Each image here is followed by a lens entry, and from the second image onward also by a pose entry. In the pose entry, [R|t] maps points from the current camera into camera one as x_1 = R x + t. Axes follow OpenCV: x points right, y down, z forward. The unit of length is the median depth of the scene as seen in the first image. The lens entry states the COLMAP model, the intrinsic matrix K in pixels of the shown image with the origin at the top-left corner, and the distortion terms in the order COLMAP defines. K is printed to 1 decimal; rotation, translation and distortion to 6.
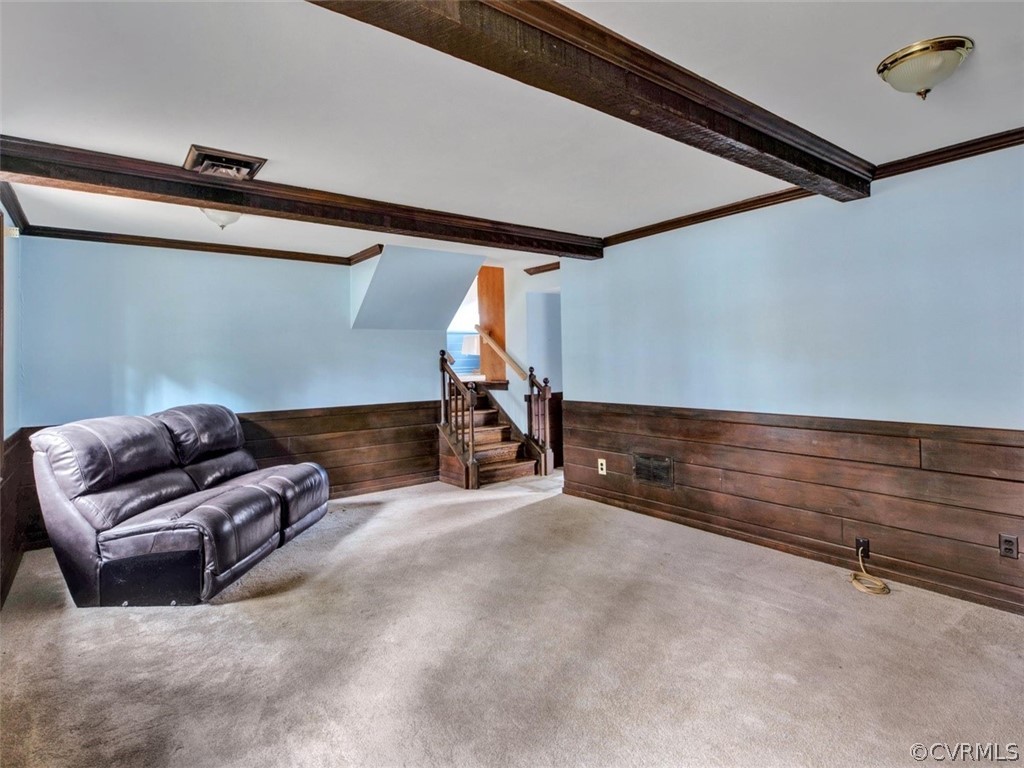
lens RADIAL K [[532.3, 0, 512.0], [0, 532.3, 384.0], [0, 0, 1]] dist [-0.006560, -0.001010]
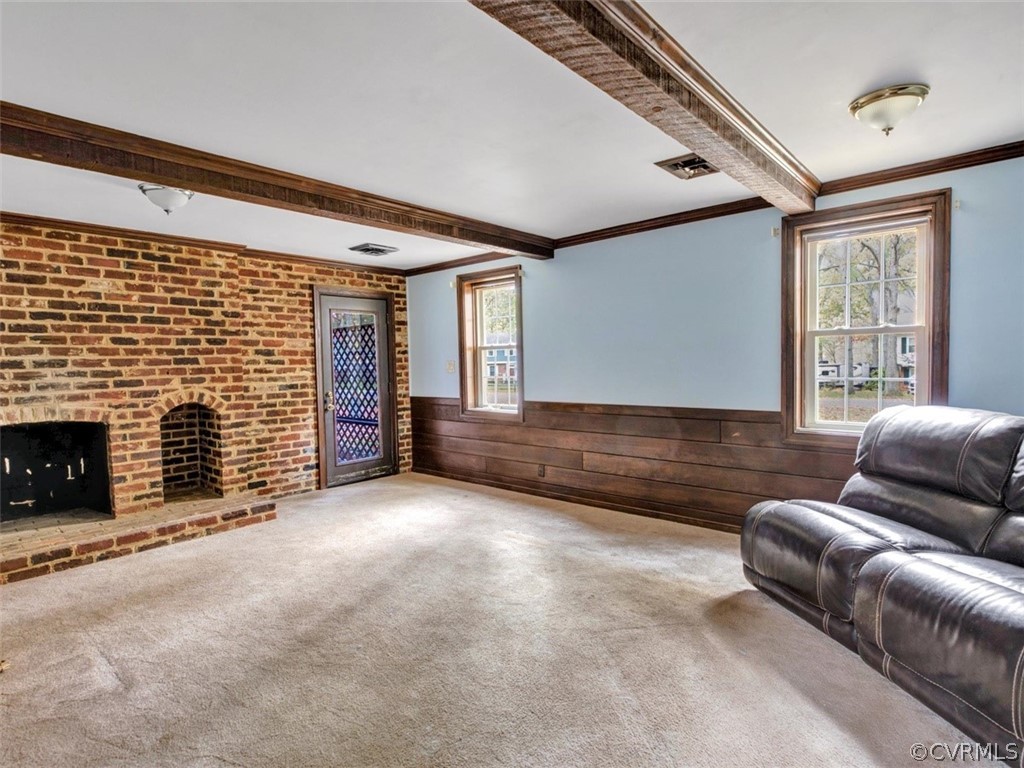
lens RADIAL K [[532.3, 0, 512.0], [0, 532.3, 384.0], [0, 0, 1]] dist [-0.006560, -0.001010]
pose [[-0.980540, 0.042855, -0.191586, 0.052922], [0.027577, 0.996274, 0.081714, -0.071242], [0.194374, 0.074841, -0.978068, 1.891475]]
